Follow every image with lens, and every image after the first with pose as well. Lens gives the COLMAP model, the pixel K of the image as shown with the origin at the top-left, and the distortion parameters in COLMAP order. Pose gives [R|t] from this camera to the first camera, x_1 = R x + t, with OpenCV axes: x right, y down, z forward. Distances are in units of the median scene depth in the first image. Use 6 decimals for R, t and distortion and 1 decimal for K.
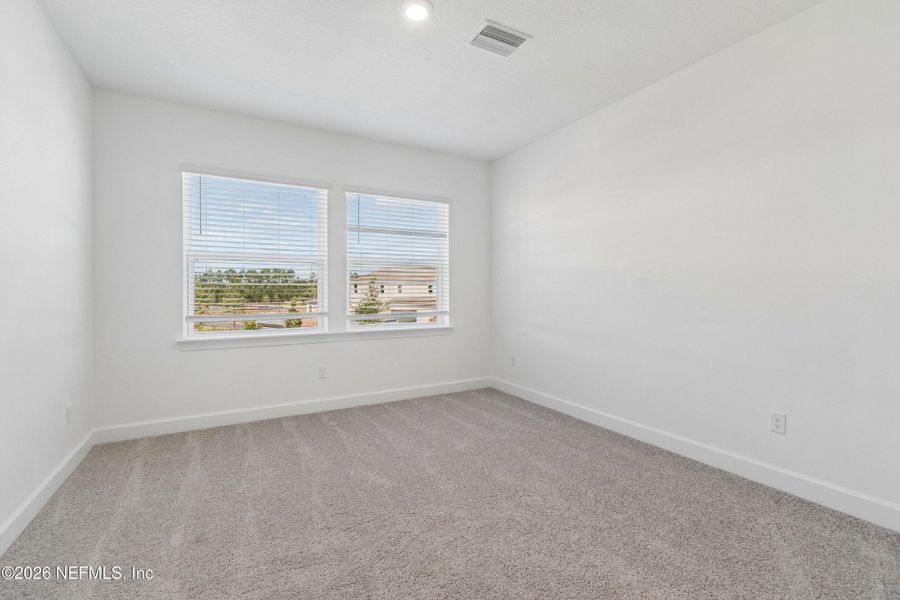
lens RADIAL K [[399.9, 0, 436.4], [0, 399.9, 297.7], [0, 0, 1]] dist [0.001215, 0.000024]
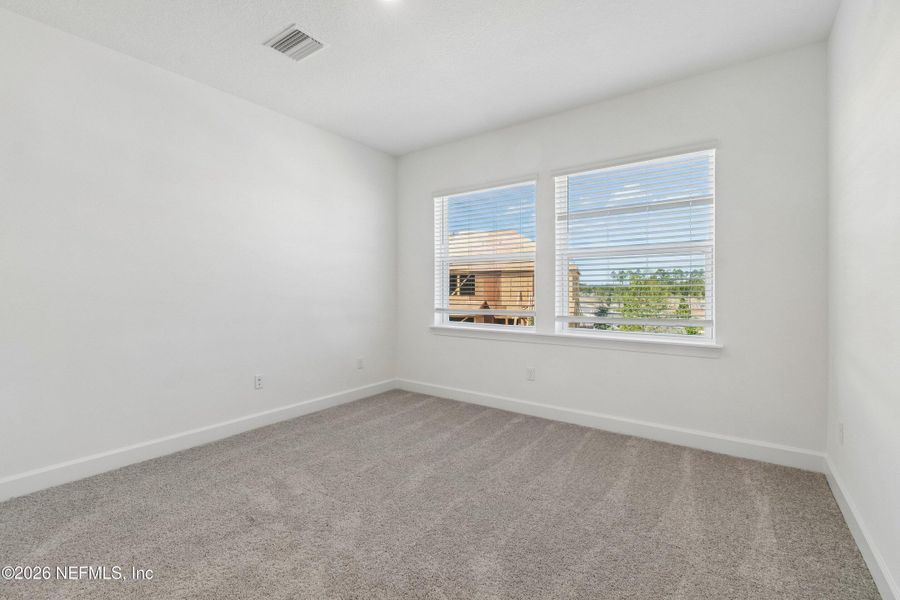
lens RADIAL K [[399.9, 0, 436.4], [0, 399.9, 297.7], [0, 0, 1]] dist [0.001215, 0.000024]
pose [[0.409210, 0.026450, -0.912057, 0.543683], [-0.005456, 0.999633, 0.026542, -0.022465], [0.912424, -0.005885, 0.409204, 0.447938]]
